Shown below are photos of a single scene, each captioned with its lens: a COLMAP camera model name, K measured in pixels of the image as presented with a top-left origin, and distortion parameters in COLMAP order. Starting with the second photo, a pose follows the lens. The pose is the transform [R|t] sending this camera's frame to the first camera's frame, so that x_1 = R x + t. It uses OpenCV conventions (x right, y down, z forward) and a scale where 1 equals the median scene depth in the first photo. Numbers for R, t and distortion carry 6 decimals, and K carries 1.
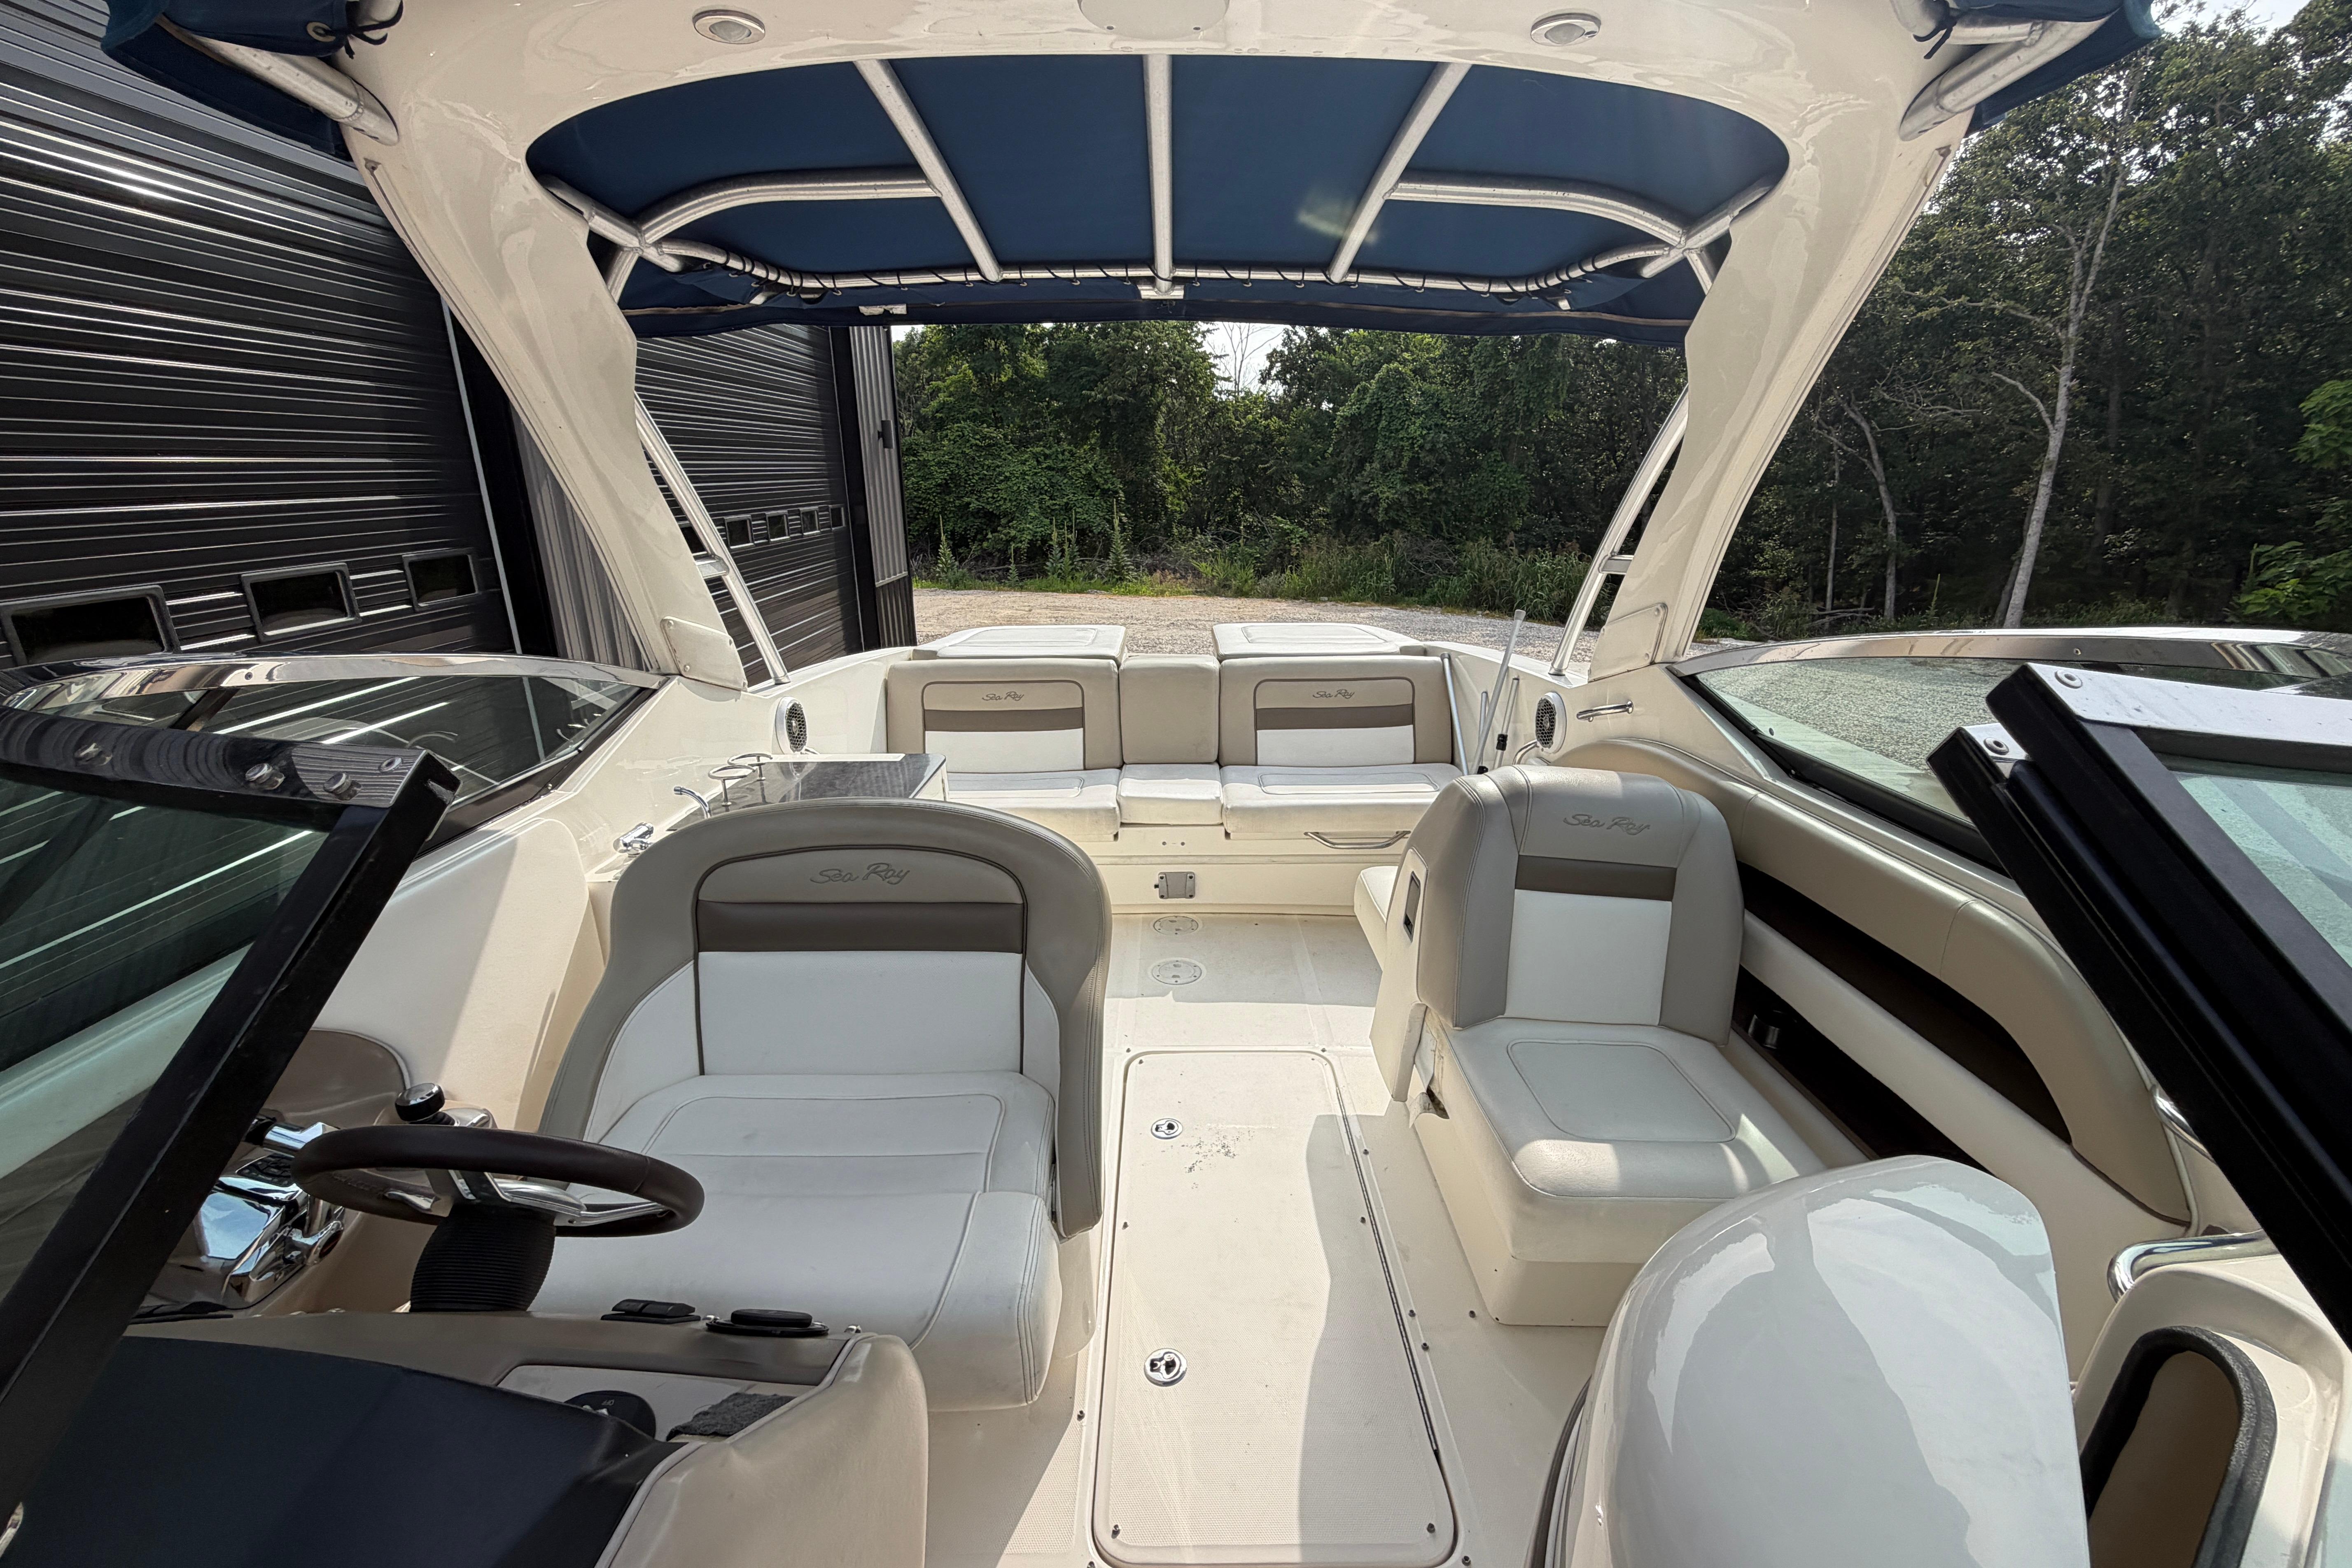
lens RADIAL K [[950.8, 0, 1173.9], [0, 950.8, 783.7], [0, 0, 1]] dist [-0.005784, 0.000721]
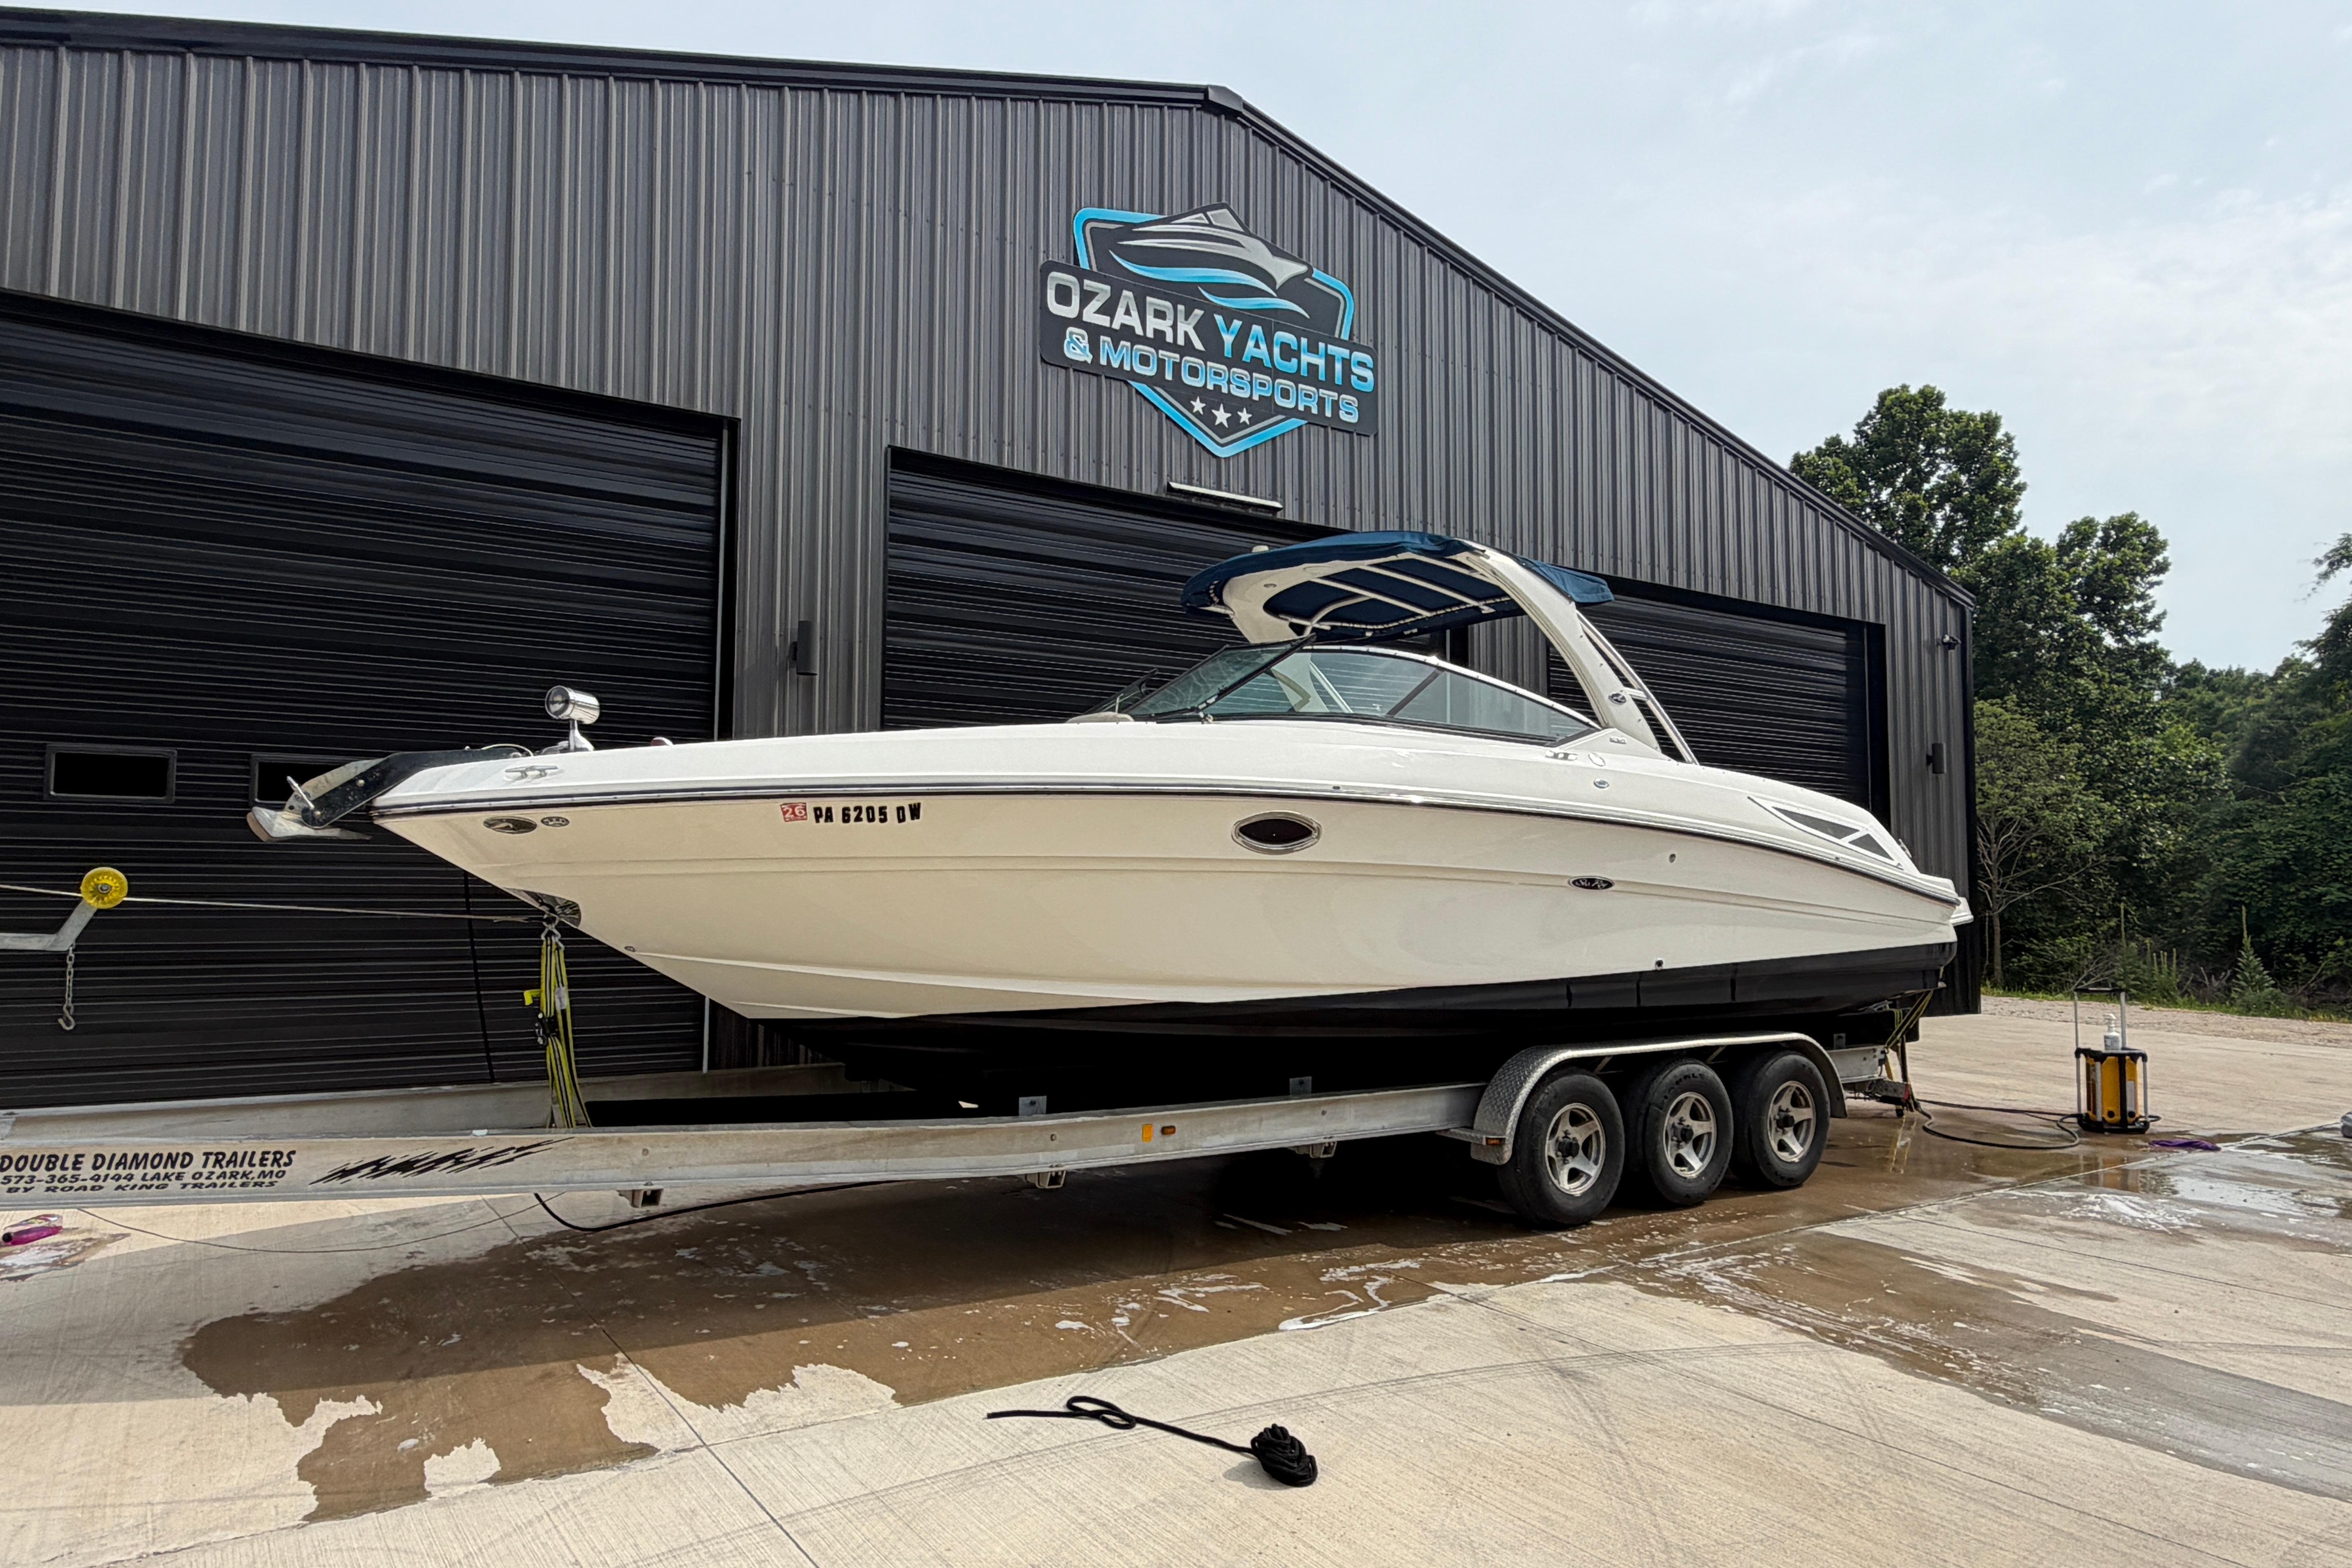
lens RADIAL K [[1490.9, 0, 1196.1], [0, 1490.9, 779.7], [0, 0, 1]] dist [-0.008187, 0.001654]
pose [[0.552733, -0.054836, -0.831552, 1.065284], [-0.272343, 0.931159, -0.242430, 0.400884], [0.787601, 0.360467, 0.499748, -0.531109]]
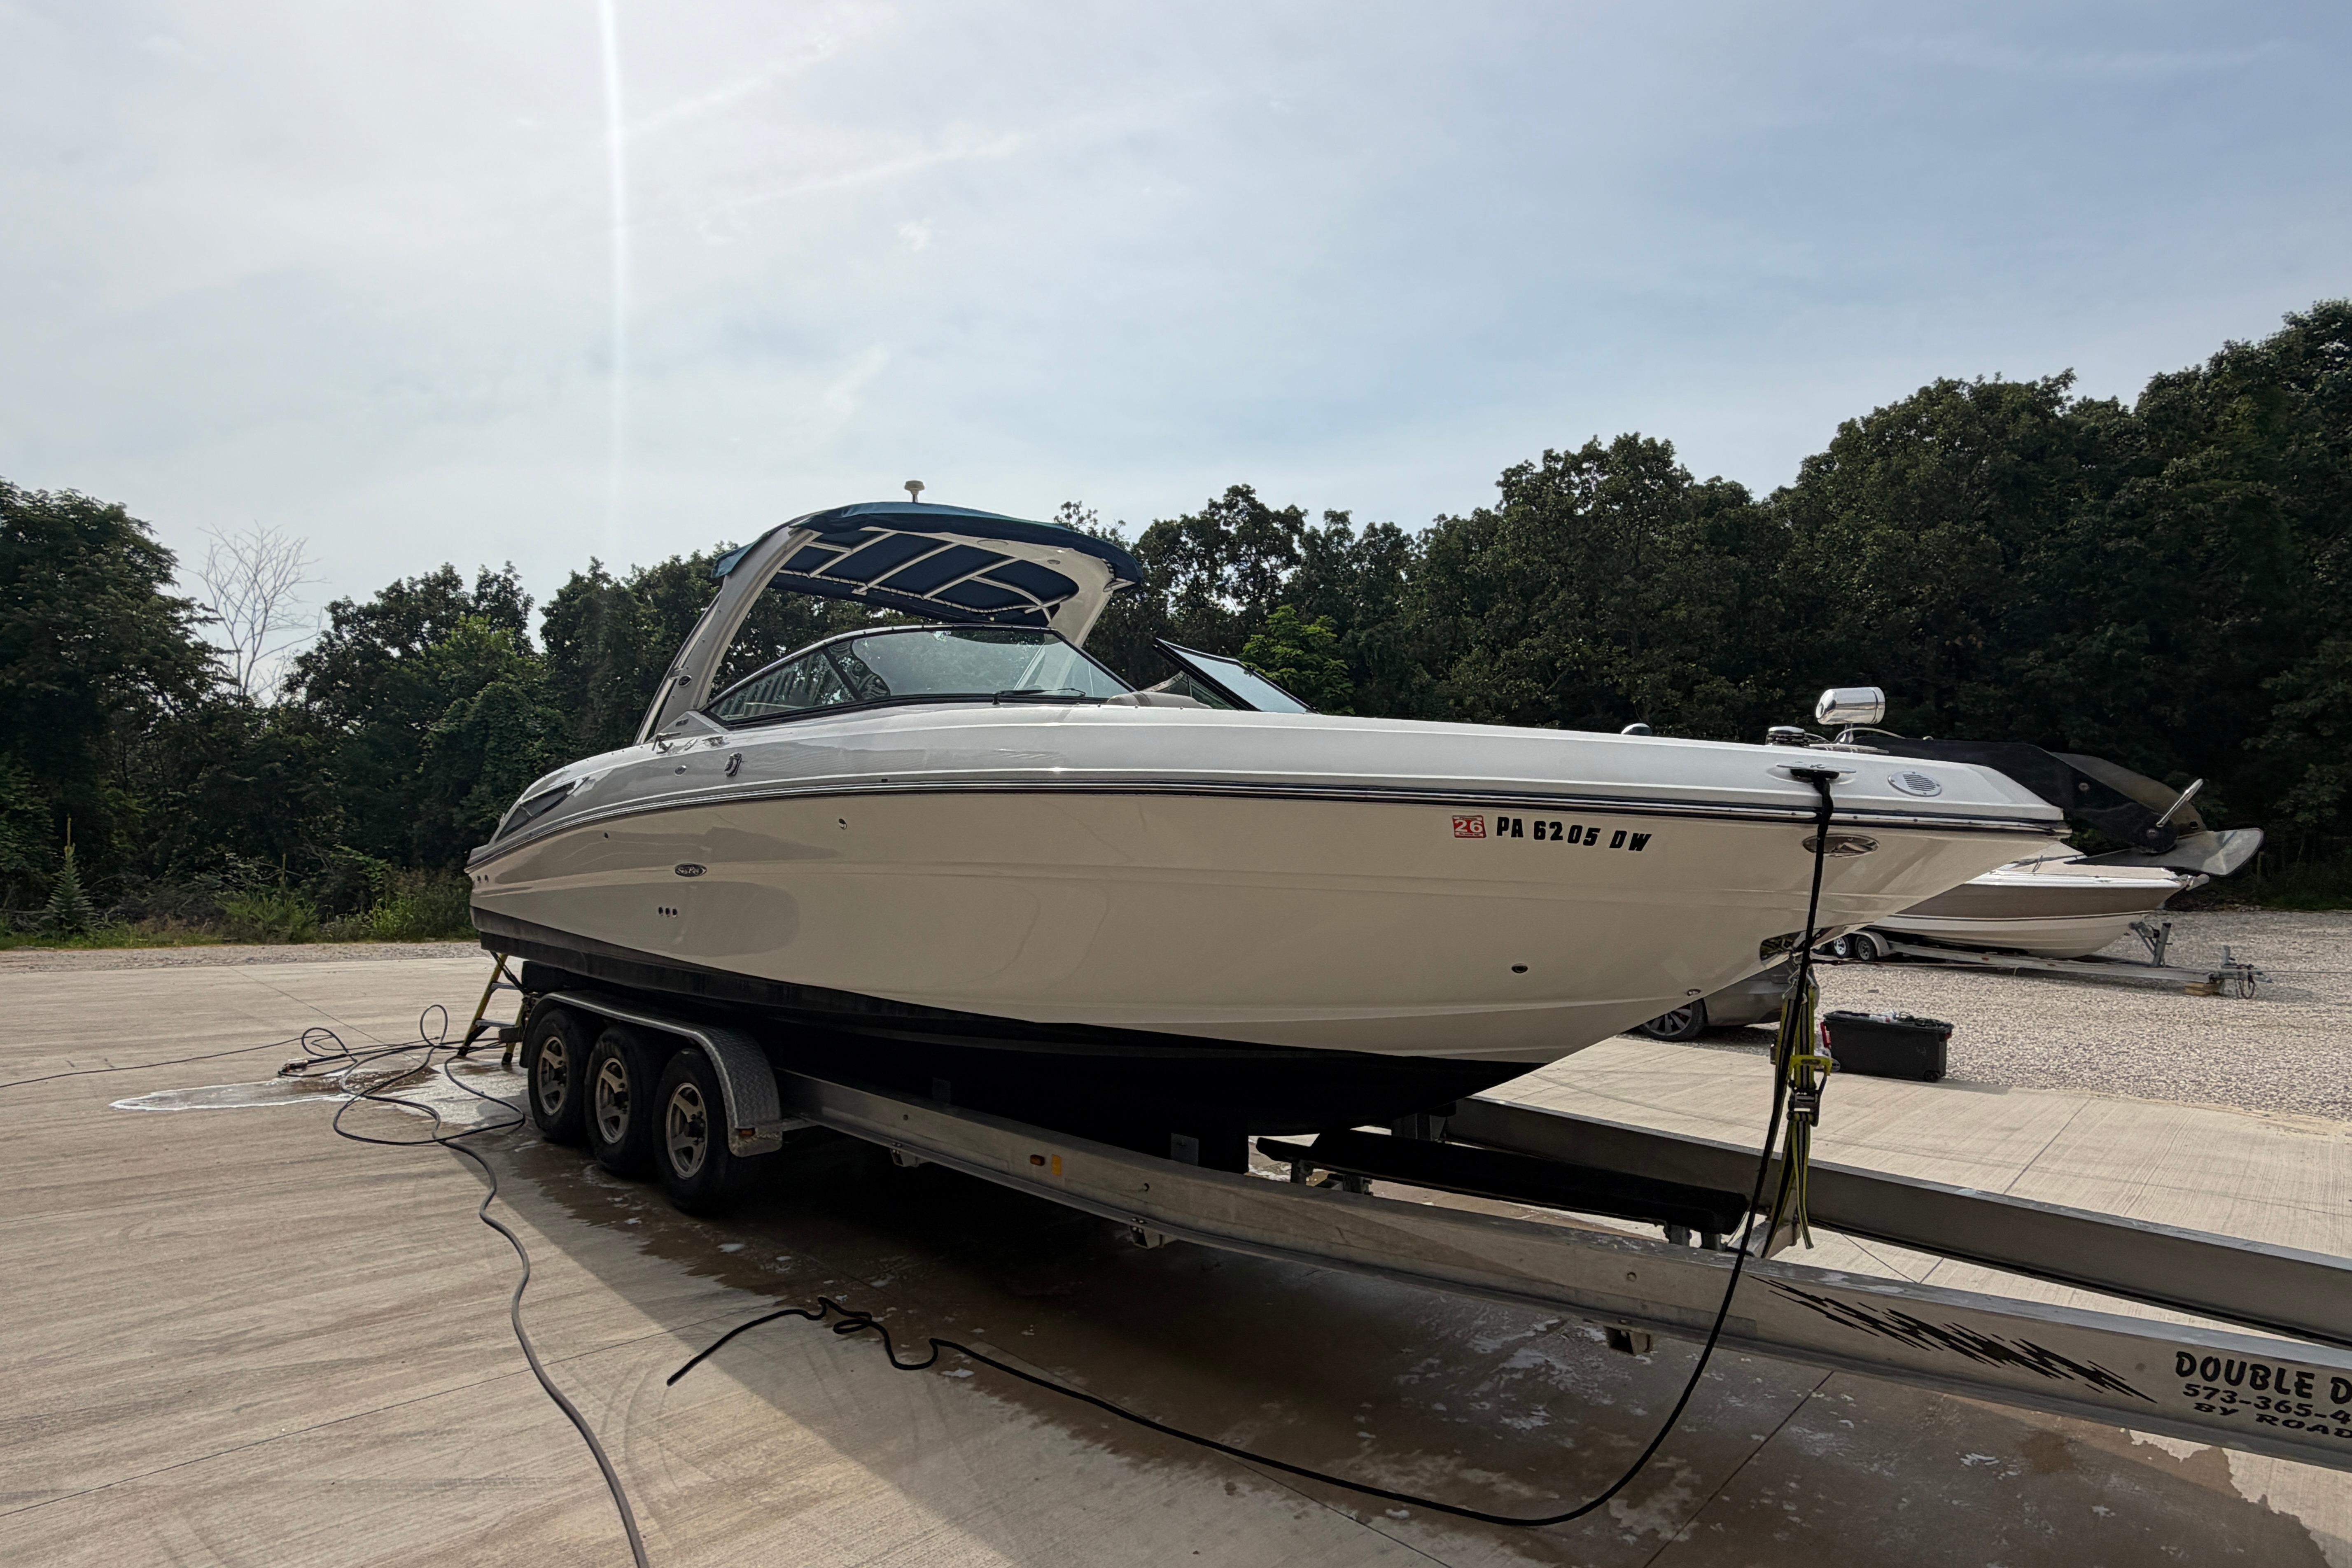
lens RADIAL K [[1168.4, 0, 1165.6], [0, 1168.4, 781.6], [0, 0, 1]] dist [-0.004939, -0.000682]
pose [[0.690337, 0.047969, 0.721896, -0.613802], [0.213299, 0.939955, -0.266434, 0.350538], [-0.691331, 0.337909, 0.638654, -0.500734]]
